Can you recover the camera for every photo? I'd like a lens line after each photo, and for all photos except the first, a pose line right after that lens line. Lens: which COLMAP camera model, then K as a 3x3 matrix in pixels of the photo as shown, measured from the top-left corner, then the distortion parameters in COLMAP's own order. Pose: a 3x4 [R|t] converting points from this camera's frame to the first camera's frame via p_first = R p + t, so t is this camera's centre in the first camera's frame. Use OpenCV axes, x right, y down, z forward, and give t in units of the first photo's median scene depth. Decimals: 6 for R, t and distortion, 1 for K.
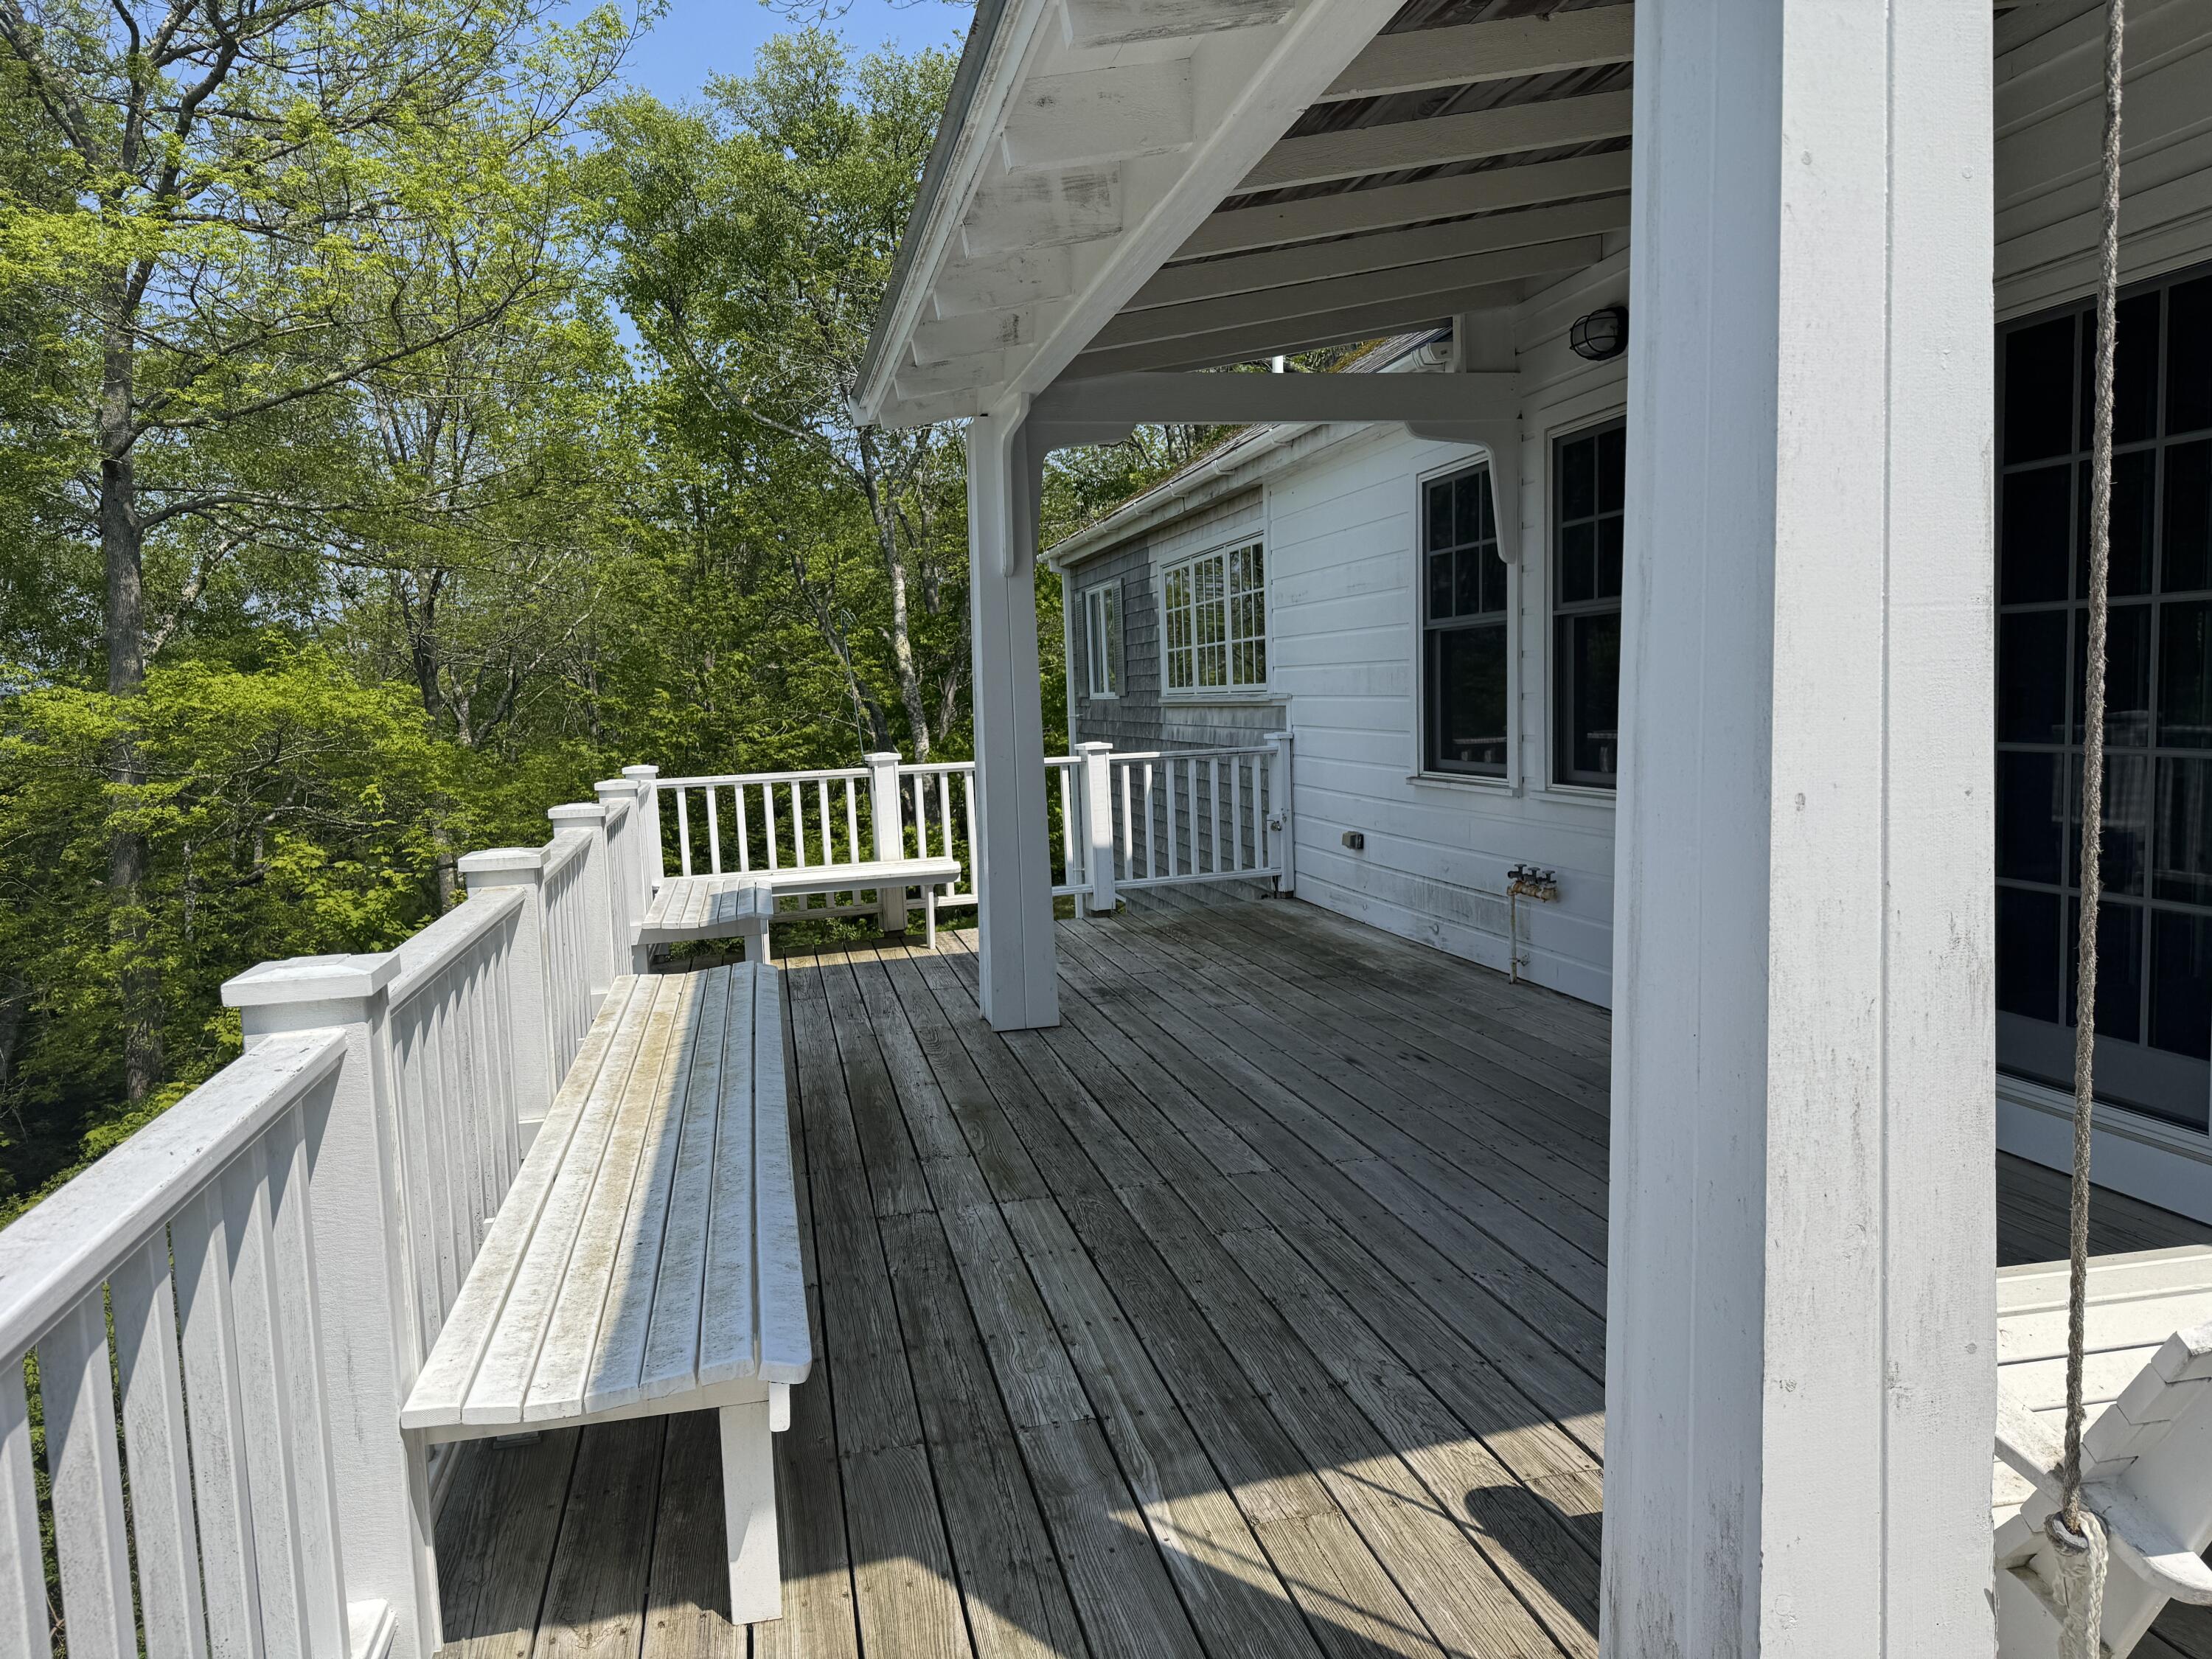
lens RADIAL K [[1538.5, 0, 1107.2], [0, 1538.5, 858.4], [0, 0, 1]] dist [0.105876, -0.132670]
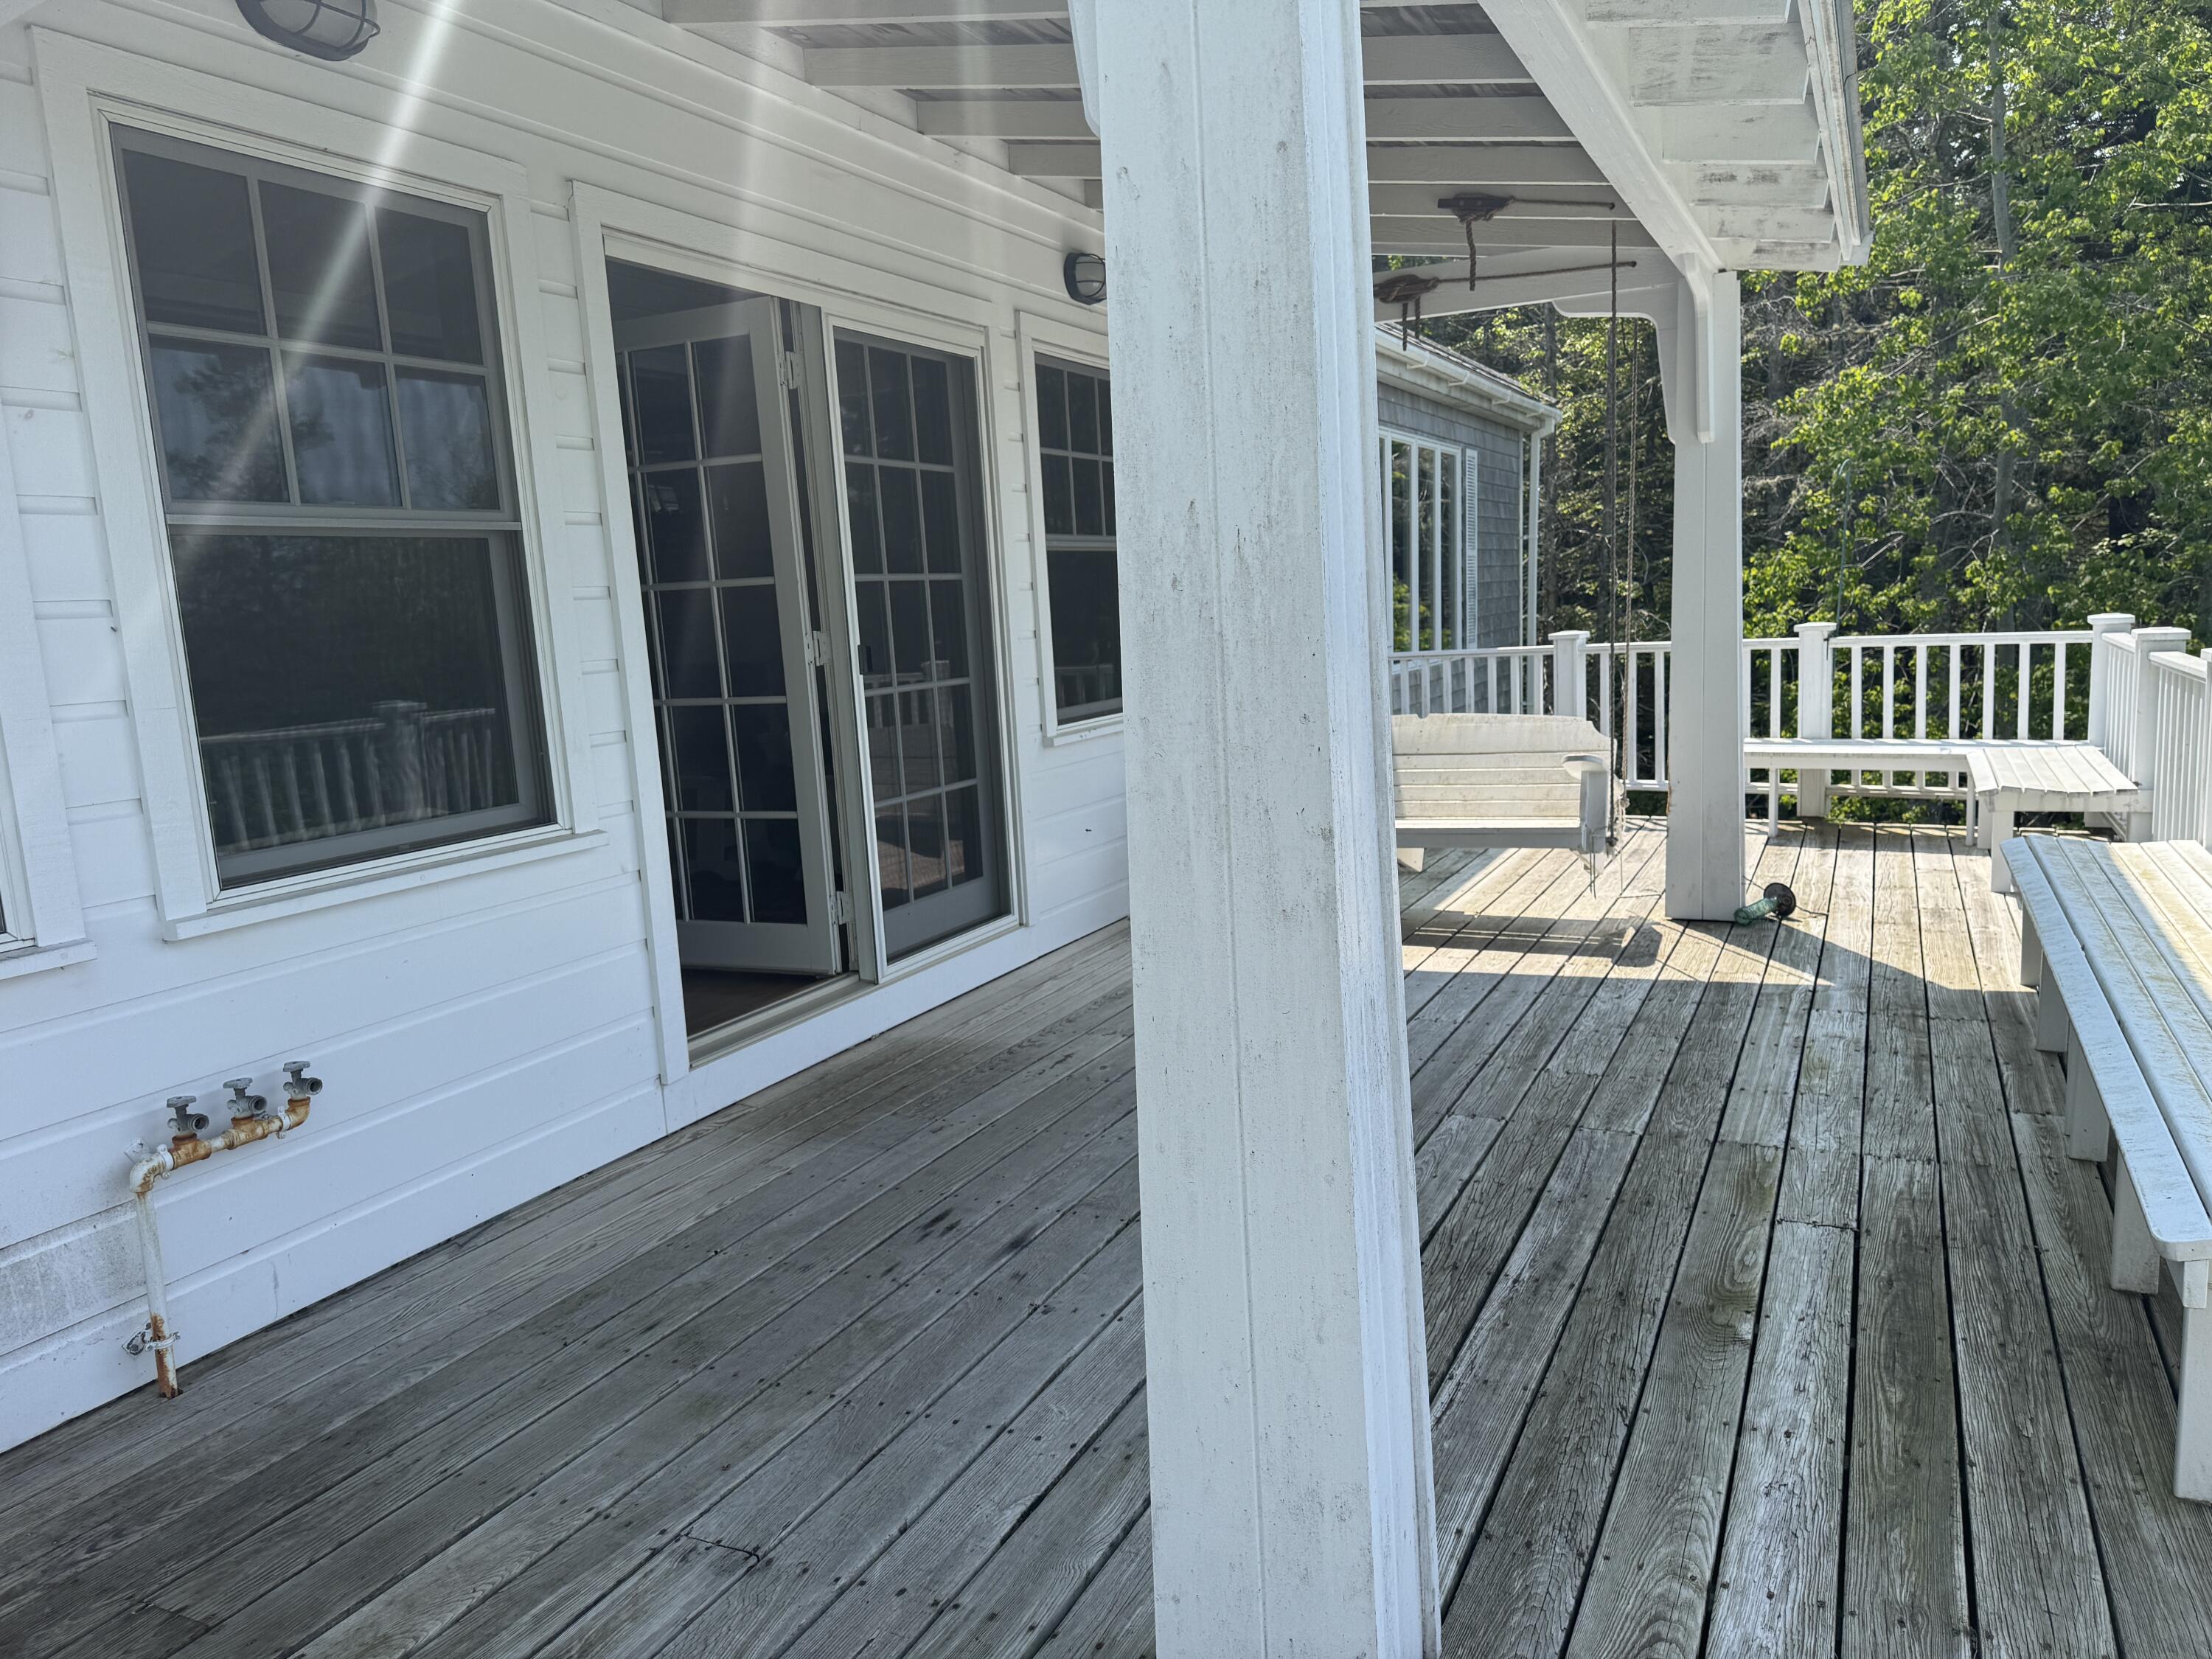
lens RADIAL K [[1547.4, 0, 1112.3], [0, 1547.4, 836.4], [0, 0, 1]] dist [0.095834, -0.149173]
pose [[-0.776194, -0.022190, 0.630103, -0.367378], [0.145948, 0.965913, 0.213803, -0.216689], [-0.613369, 0.257915, -0.746497, 2.047133]]
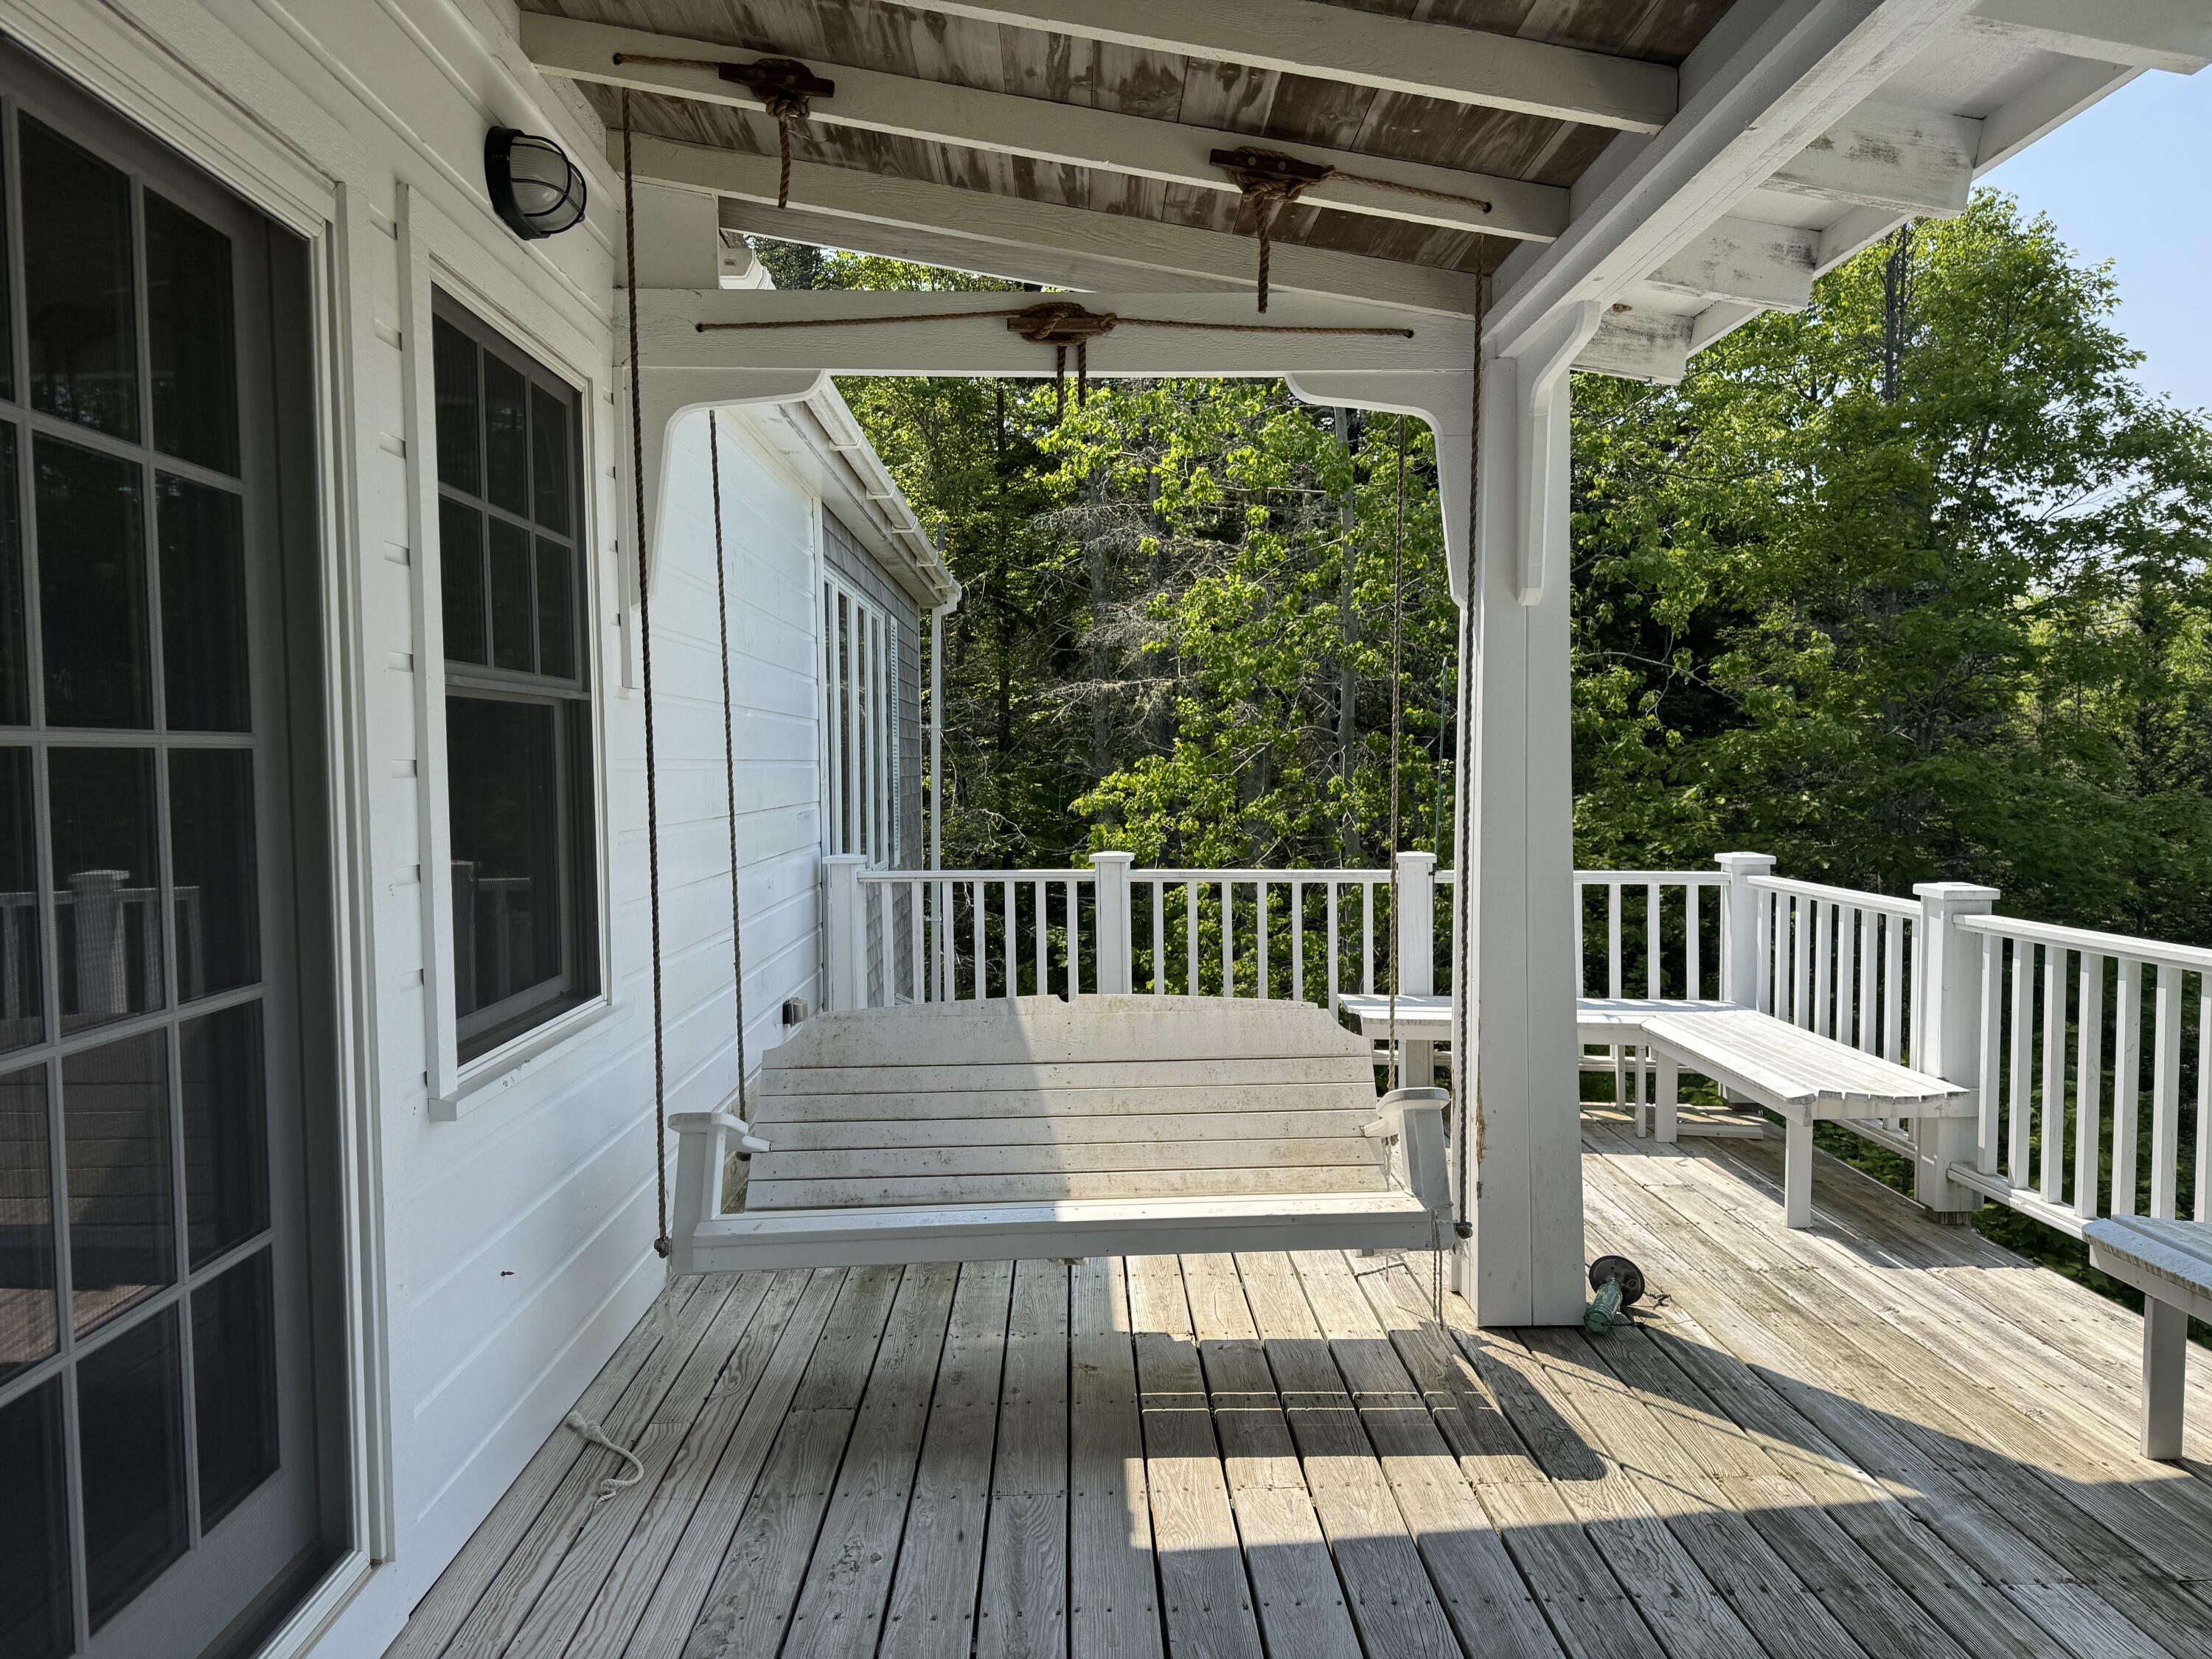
lens RADIAL K [[1537.3, 0, 1109.5], [0, 1537.3, 840.2], [0, 0, 1]] dist [0.106552, -0.138757]
pose [[-0.979672, 0.031063, 0.198184, 0.241558], [0.062135, 0.986340, 0.152552, -0.195464], [-0.190738, 0.161765, -0.968221, 1.495403]]
